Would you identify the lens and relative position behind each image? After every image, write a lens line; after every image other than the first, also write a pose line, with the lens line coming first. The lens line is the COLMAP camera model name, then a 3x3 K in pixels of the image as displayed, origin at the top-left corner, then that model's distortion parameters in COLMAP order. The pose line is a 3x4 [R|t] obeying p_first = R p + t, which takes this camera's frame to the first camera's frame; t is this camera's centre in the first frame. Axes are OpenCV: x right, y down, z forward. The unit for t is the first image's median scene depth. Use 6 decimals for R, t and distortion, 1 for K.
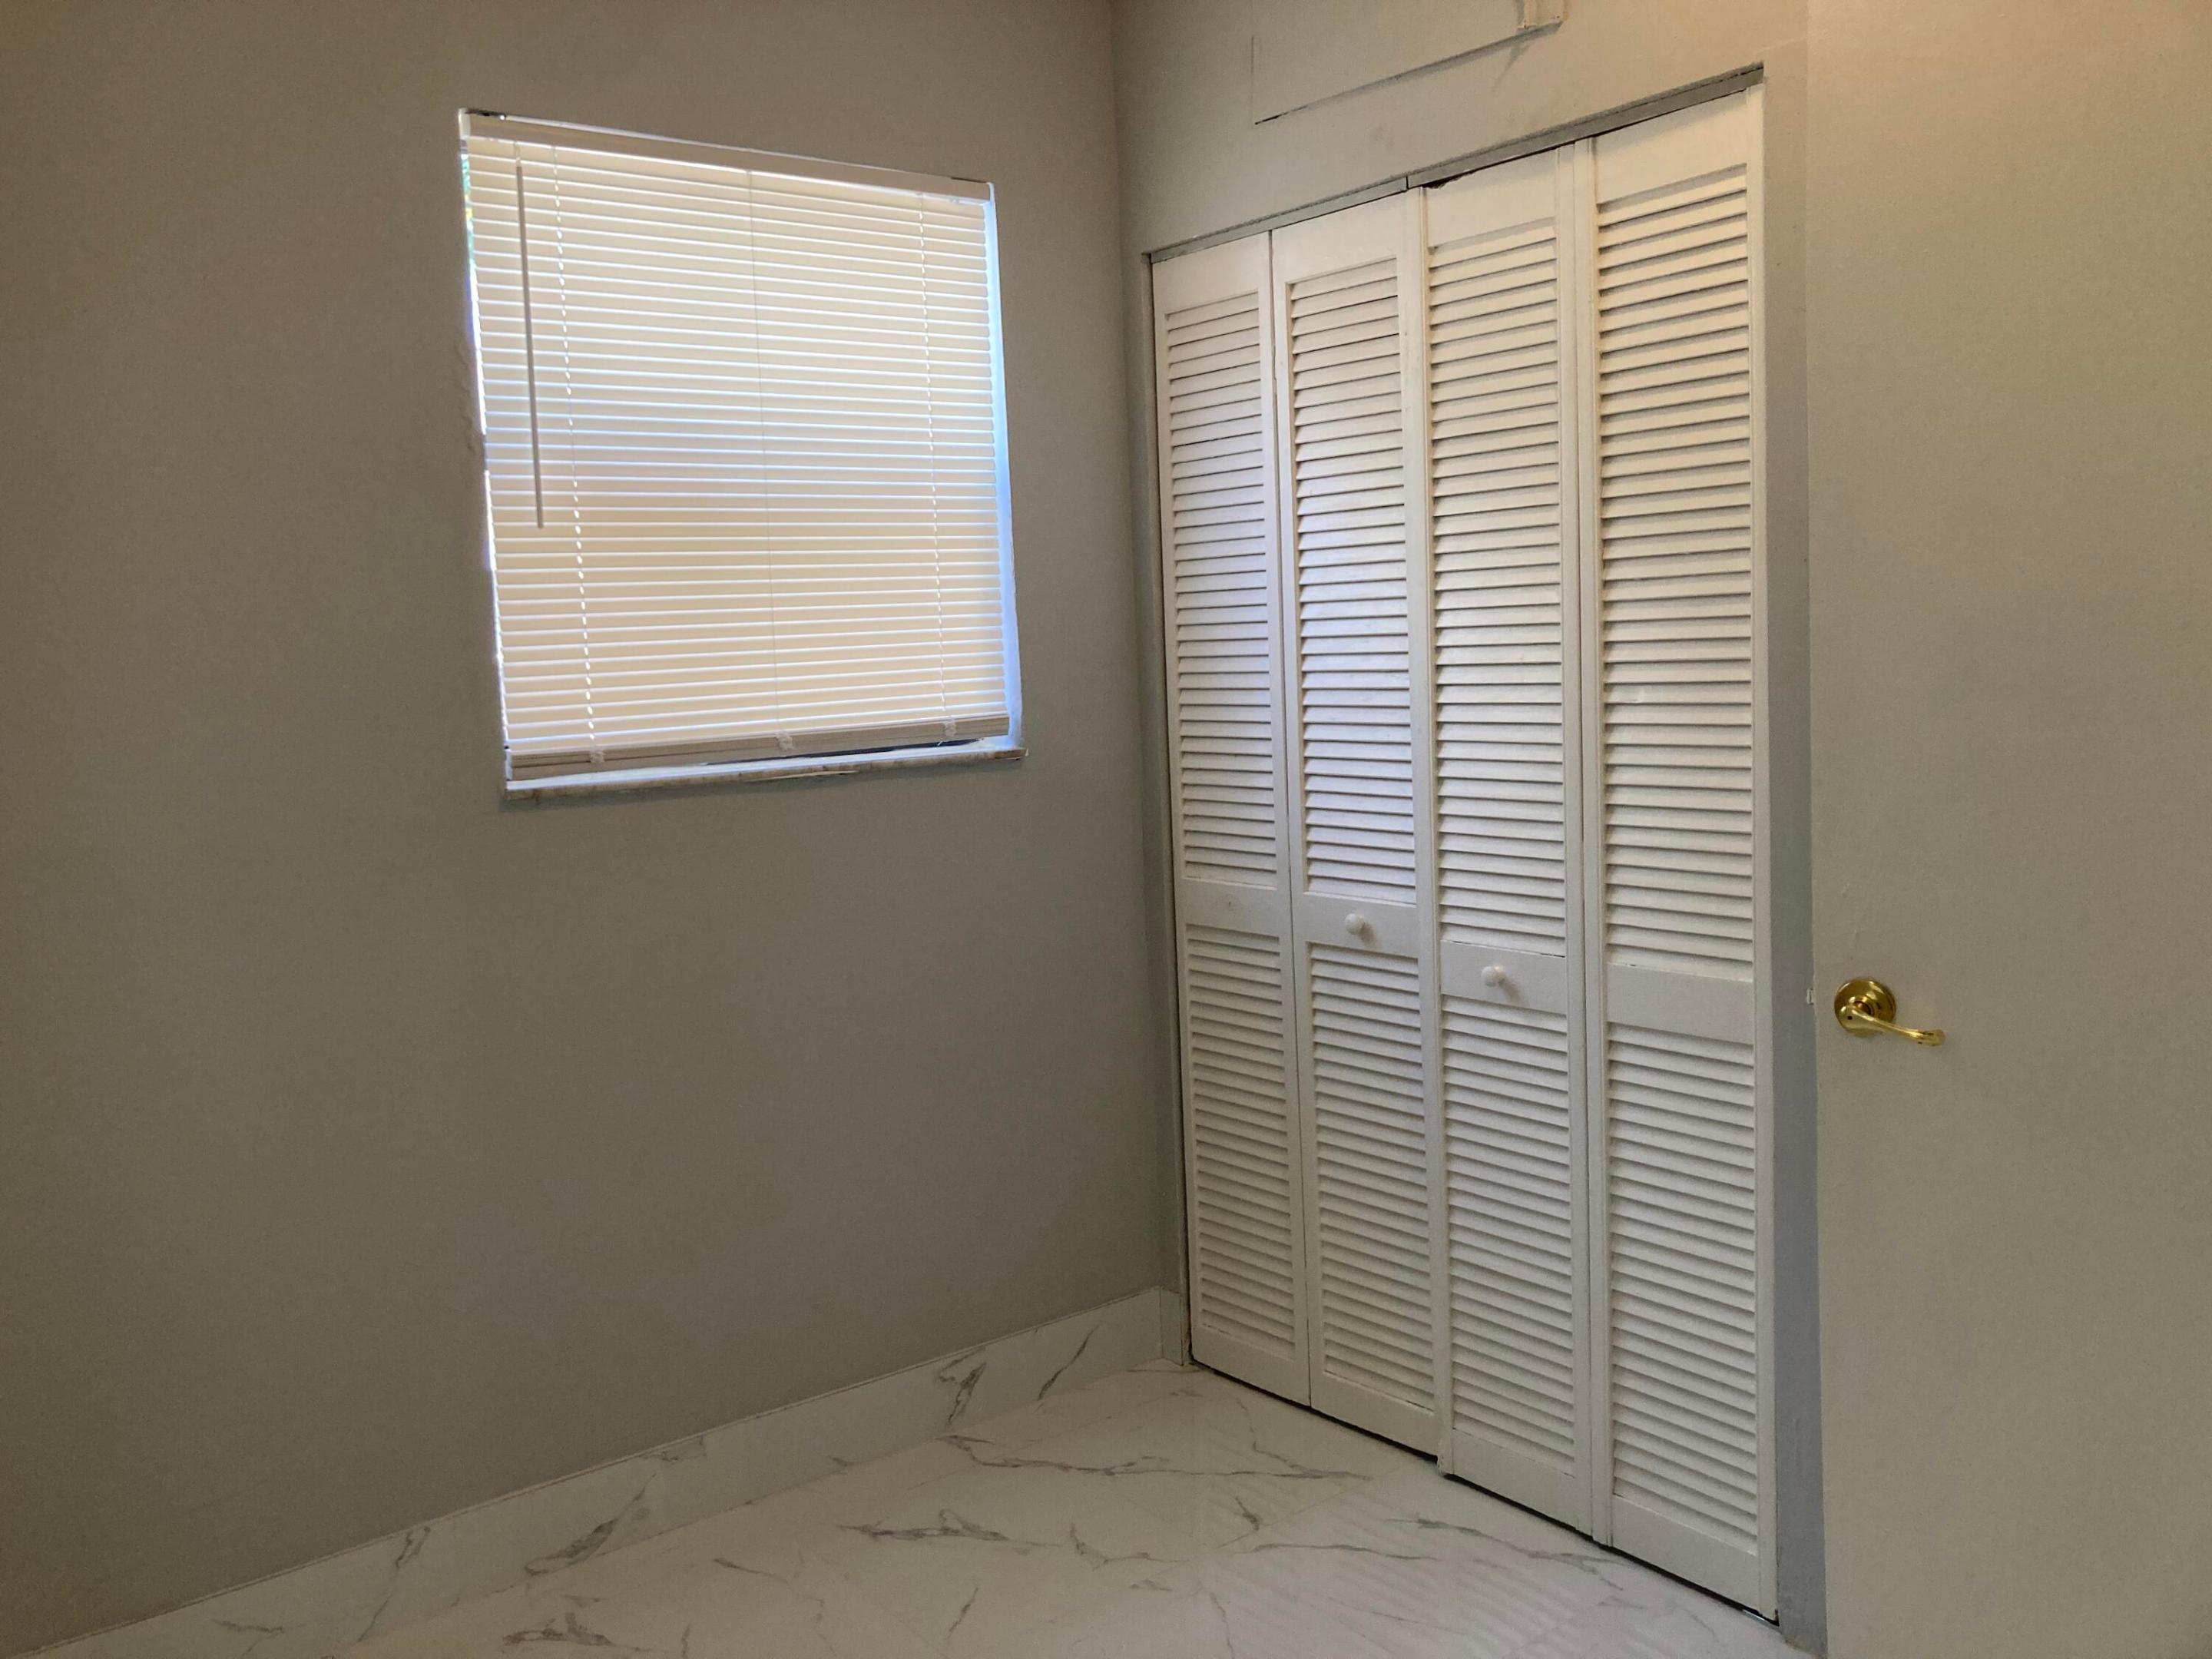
lens RADIAL K [[1867.1, 0, 1091.7], [0, 1867.1, 810.5], [0, 0, 1]] dist [0.056805, -0.000678]
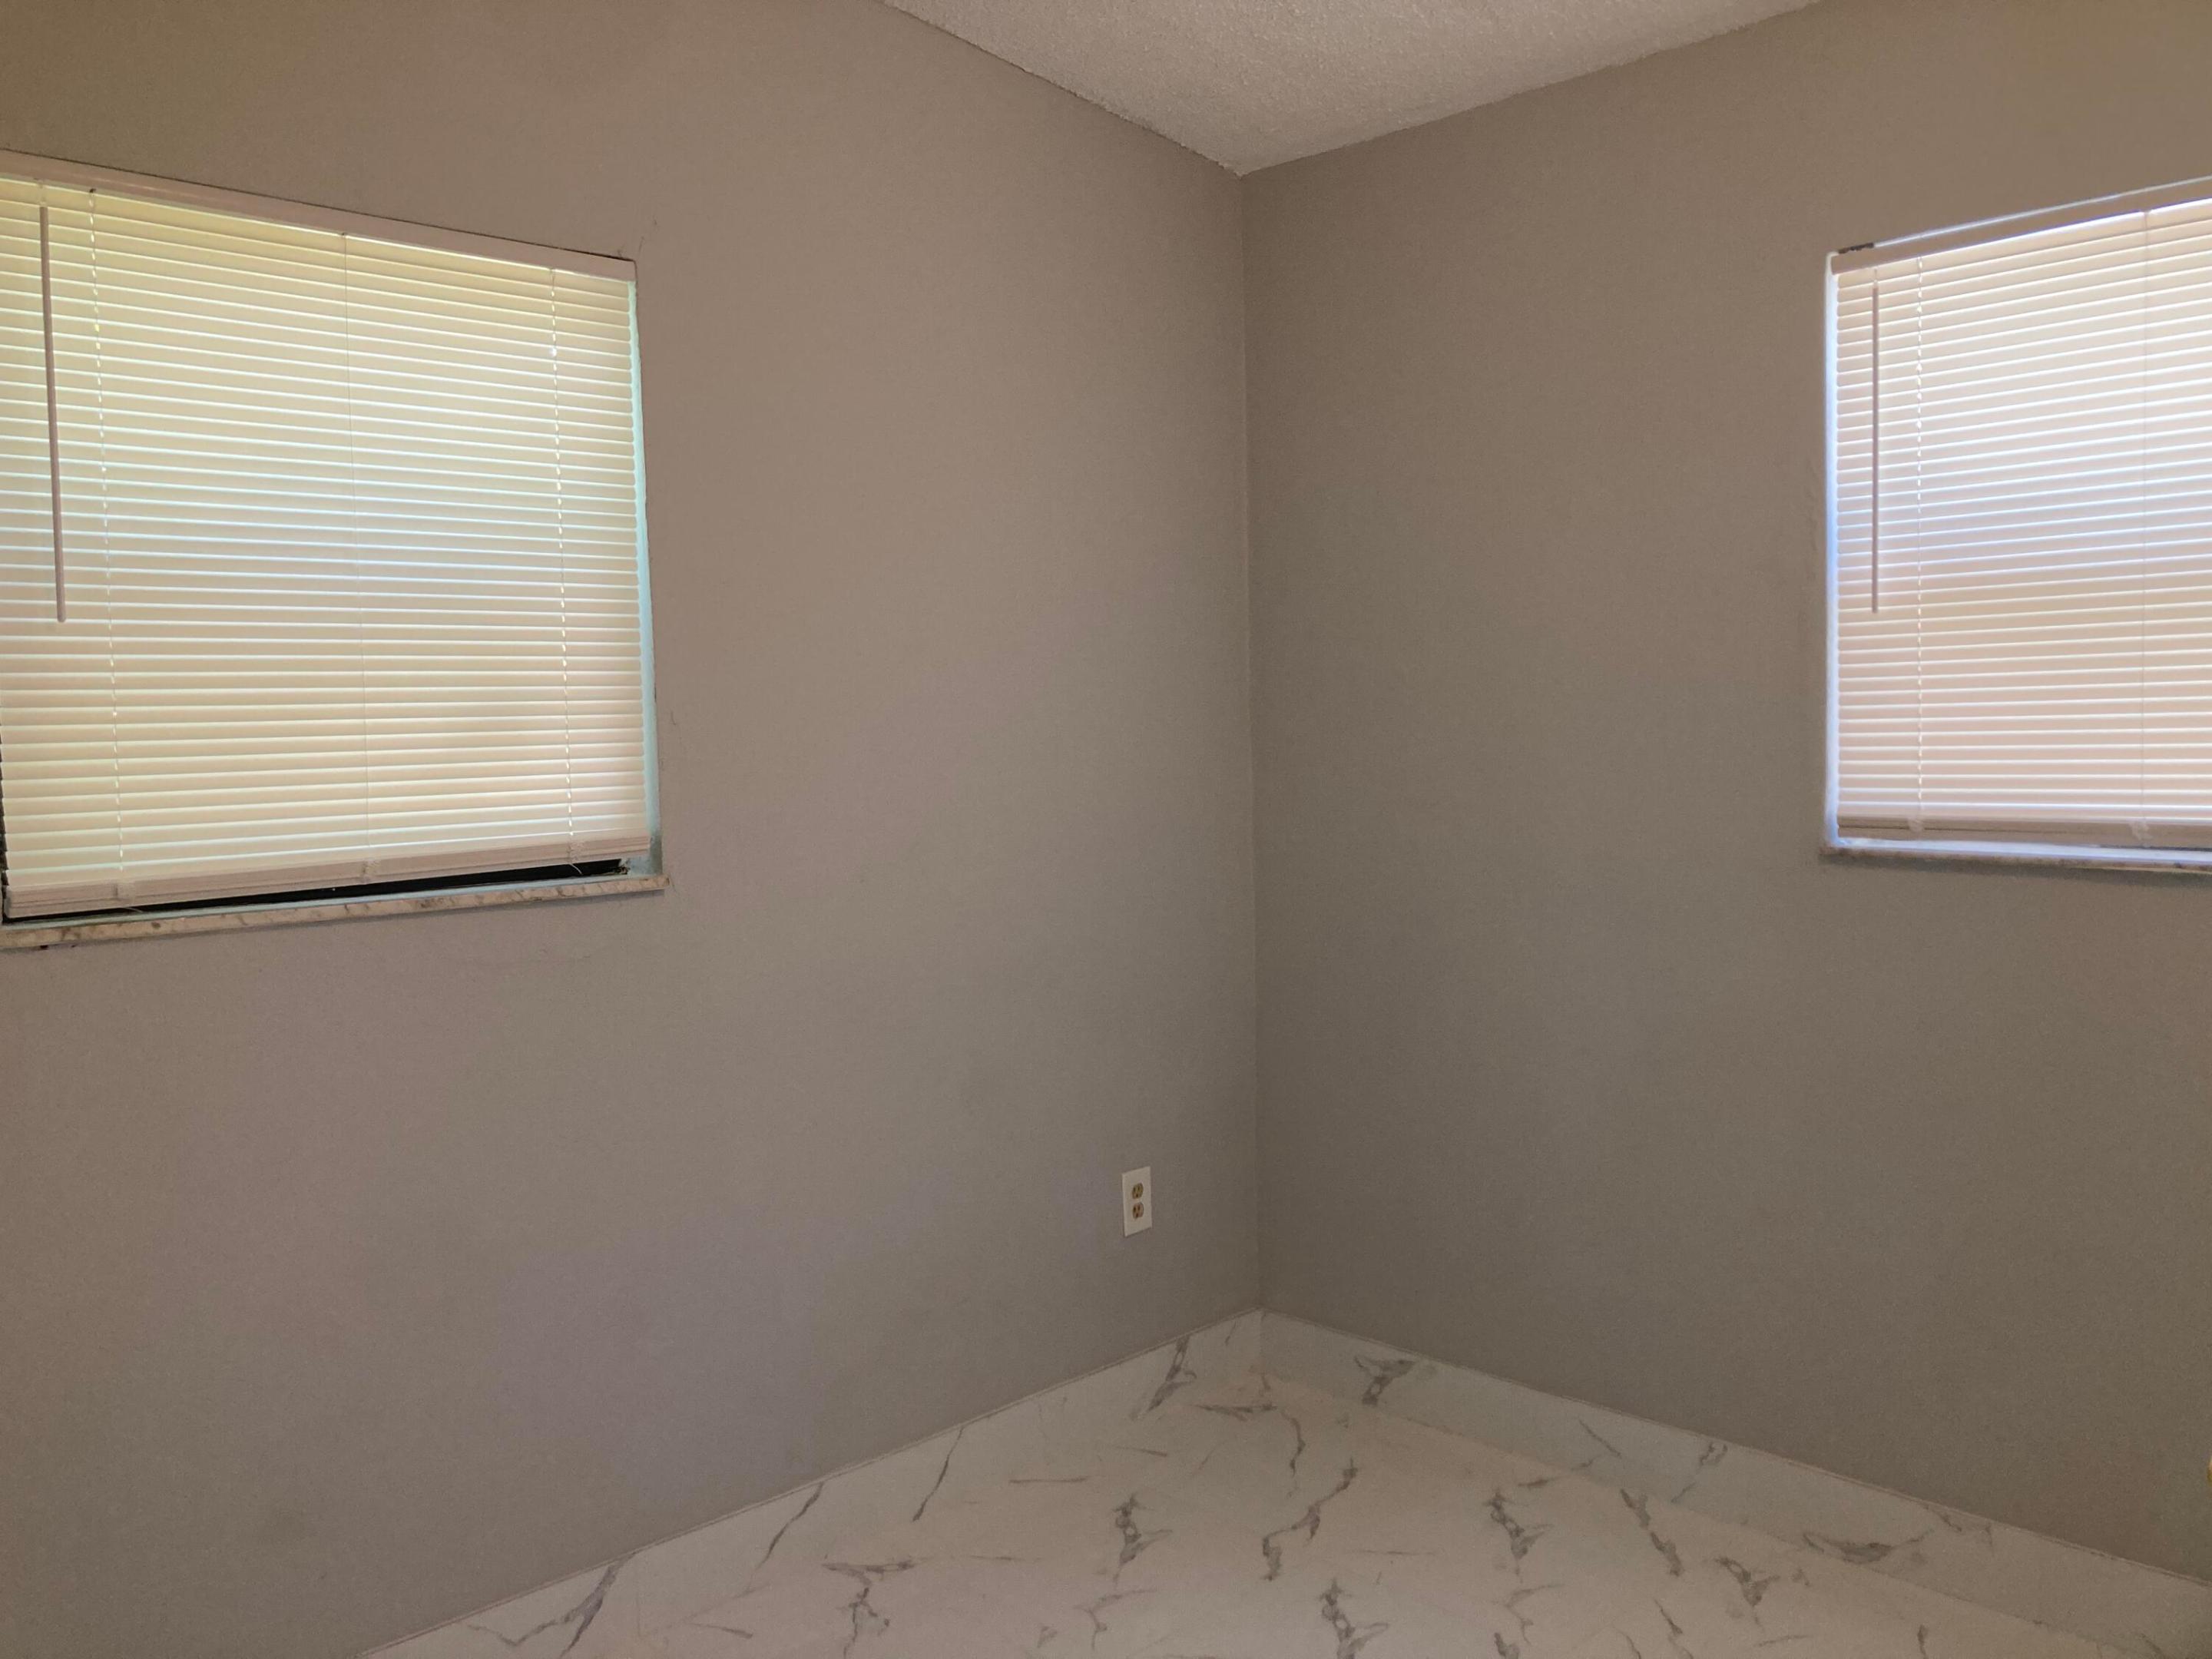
lens RADIAL K [[1867.1, 0, 1091.7], [0, 1867.1, 810.5], [0, 0, 1]] dist [0.056805, -0.000678]
pose [[0.100409, 0.084898, -0.991317, 0.764171], [-0.083071, 0.993589, 0.076679, -0.082259], [0.991472, 0.074650, 0.106818, 0.439425]]
